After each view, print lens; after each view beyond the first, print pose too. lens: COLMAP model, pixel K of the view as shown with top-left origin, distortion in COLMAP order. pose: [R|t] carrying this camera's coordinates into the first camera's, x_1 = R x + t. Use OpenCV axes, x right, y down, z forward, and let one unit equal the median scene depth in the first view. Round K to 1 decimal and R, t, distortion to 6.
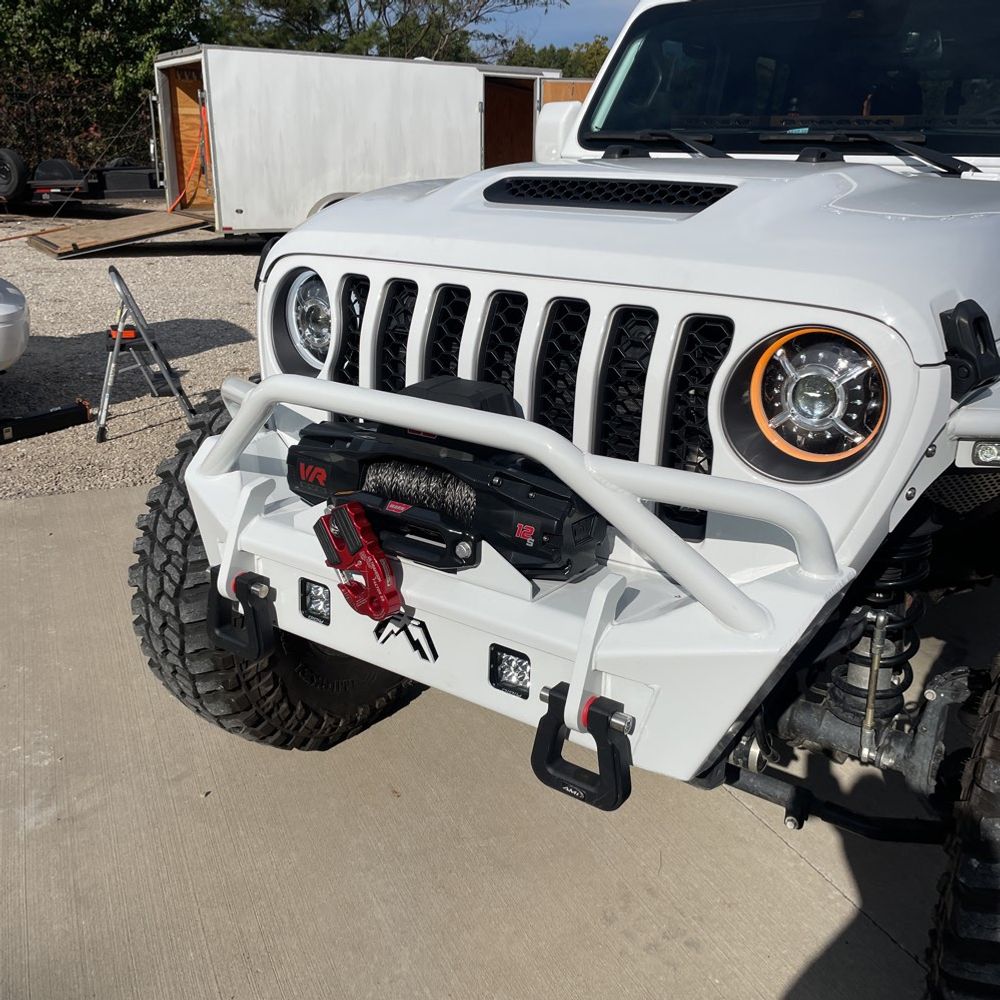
lens RADIAL K [[1013.7, 0, 499.0], [0, 1013.7, 507.4], [0, 0, 1]] dist [0.101676, -0.139086]
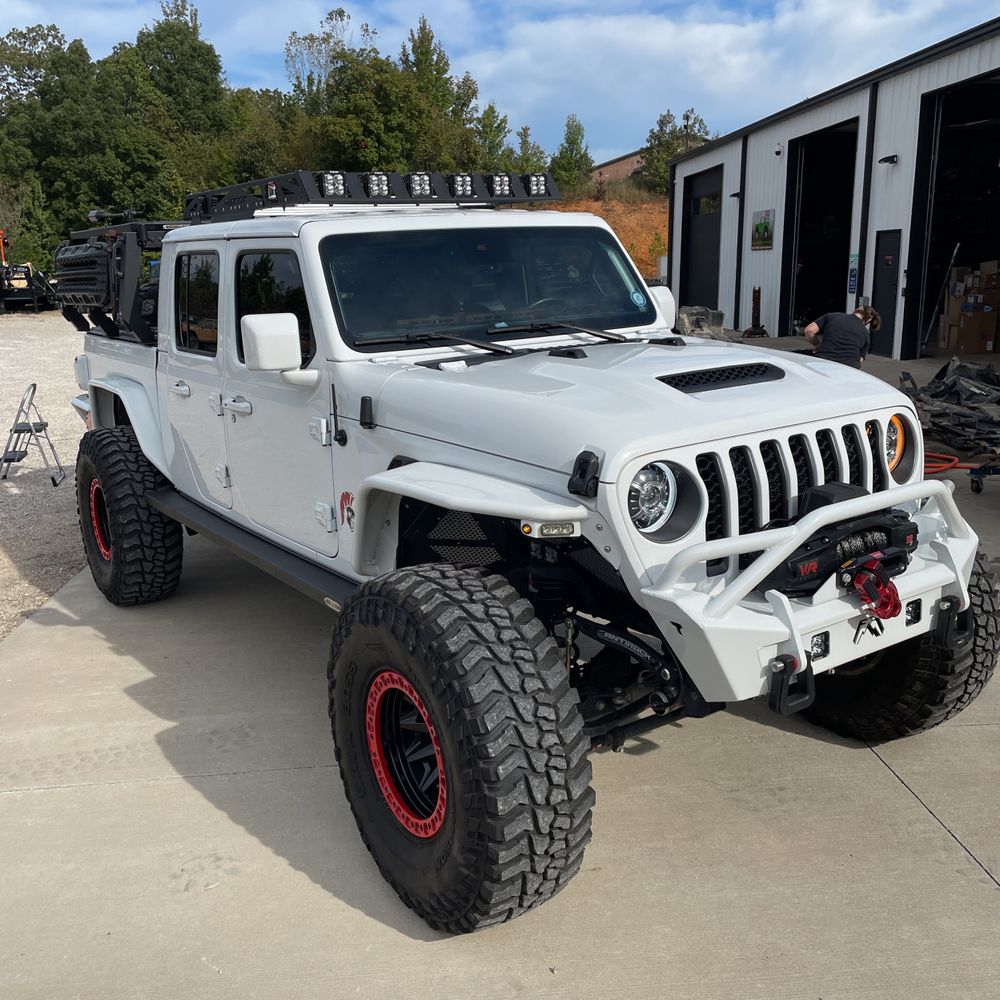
lens RADIAL K [[1012.4, 0, 500.0], [0, 1012.4, 500.0], [0, 0, 1]] dist [0.101608, -0.131047]
pose [[0.343818, -0.255501, 0.903609, -1.258158], [0.351929, 0.927197, 0.128263, -0.361271], [-0.870595, 0.273907, 0.408705, 0.526998]]
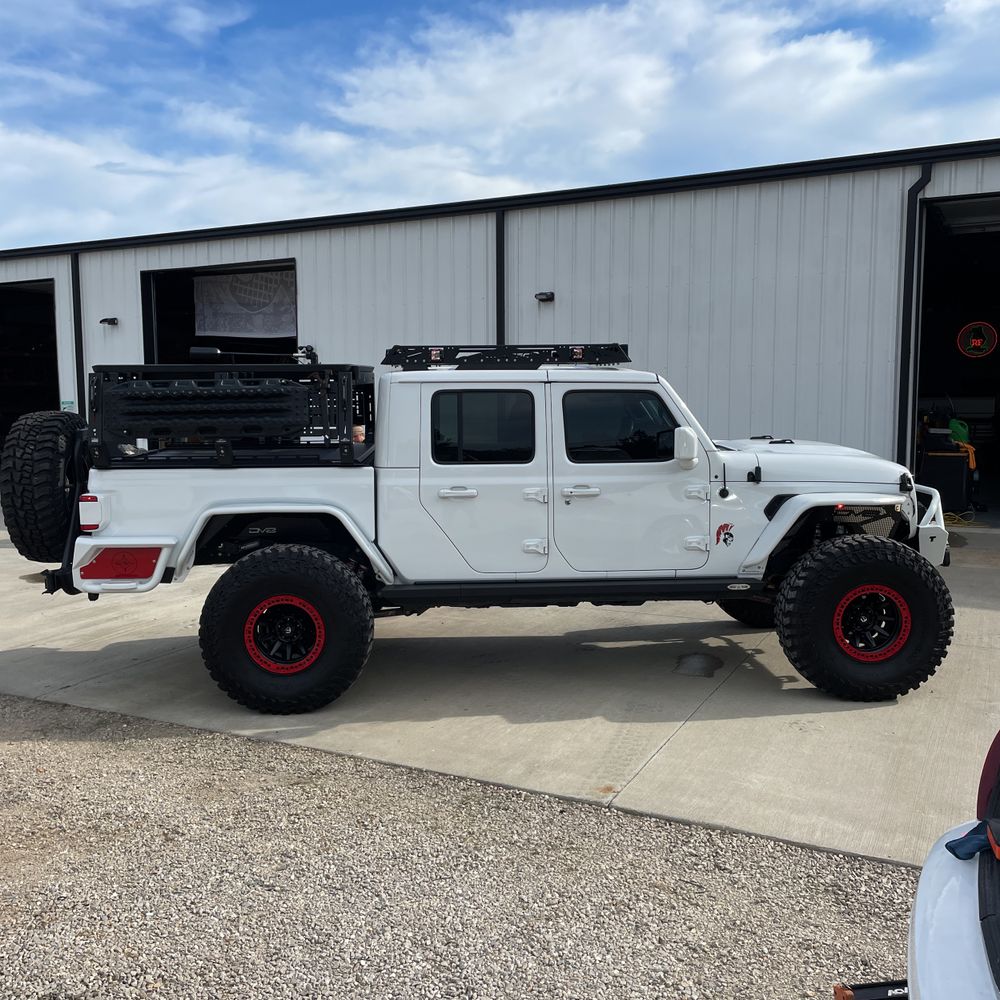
lens RADIAL K [[1003.5, 0, 502.4], [0, 1003.5, 490.4], [0, 0, 1]] dist [0.093624, -0.118840]
pose [[-0.622389, -0.105054, 0.775626, -1.661147], [0.250738, 0.911969, 0.324721, -1.360649], [-0.741460, 0.396582, -0.541258, 3.207017]]
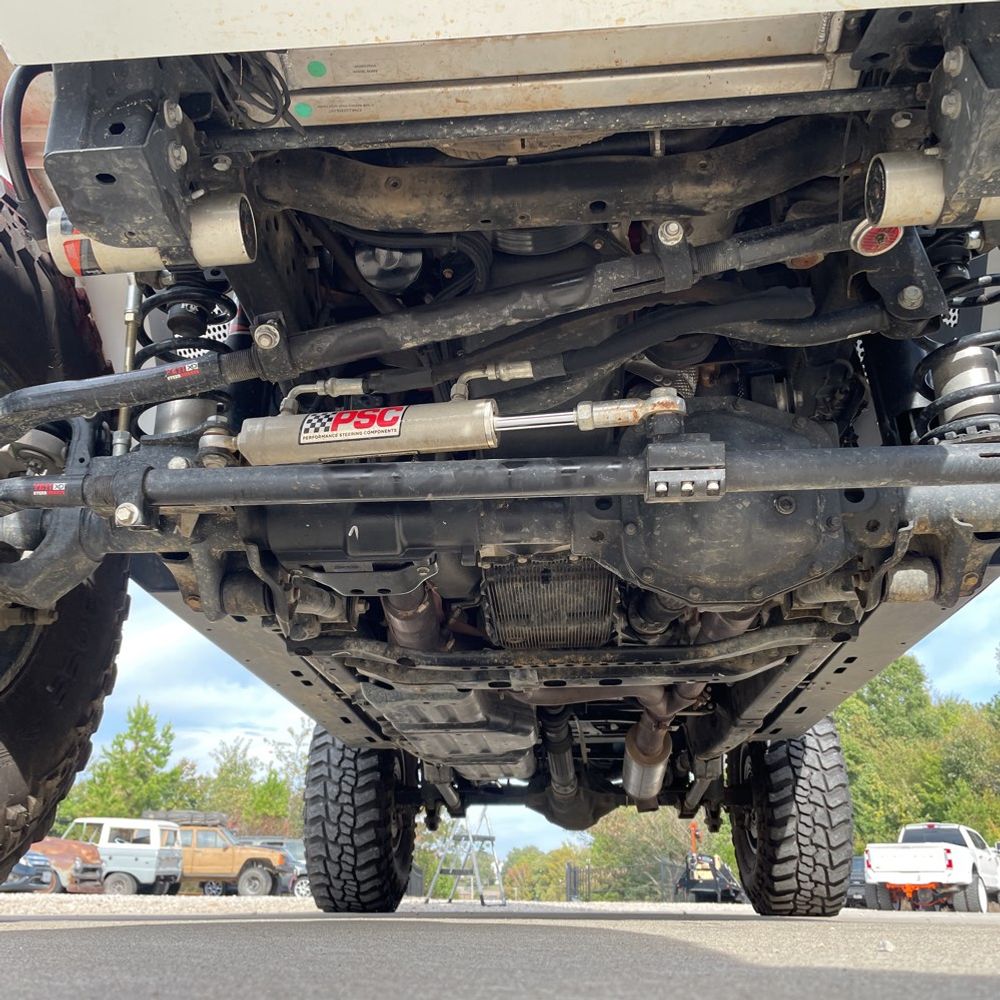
lens RADIAL K [[1013.7, 0, 499.0], [0, 1013.7, 507.4], [0, 0, 1]] dist [0.101676, -0.139086]
pose [[0.851605, 0.167532, 0.496691, -0.209847], [0.197279, 0.775447, -0.599802, 0.465881], [-0.485644, 0.608781, 0.627324, 0.637222]]
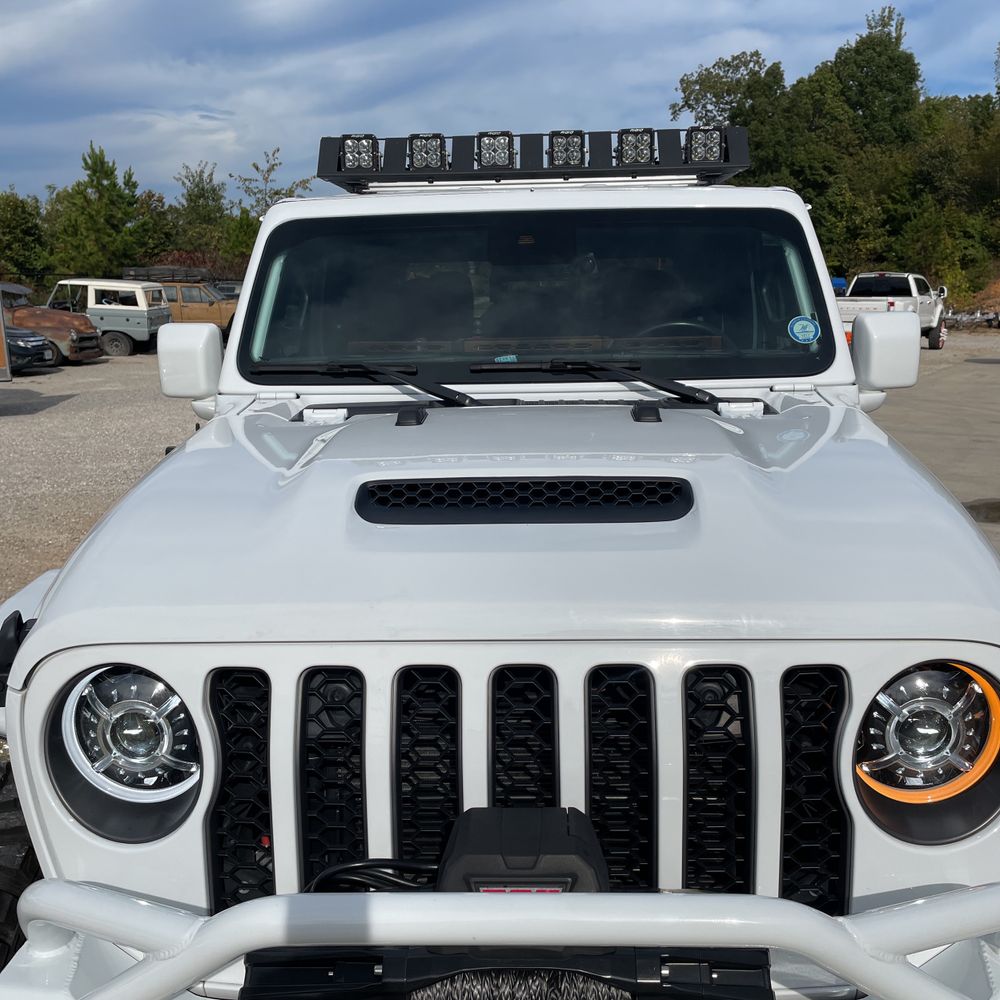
lens RADIAL K [[1011.9, 0, 513.4], [0, 1011.9, 497.2], [0, 0, 1]] dist [0.087979, -0.114232]
pose [[0.831075, -0.145142, 0.536888, -0.258851], [0.213455, 0.974658, -0.066929, -0.199153], [-0.513567, 0.170224, 0.840995, 0.256584]]
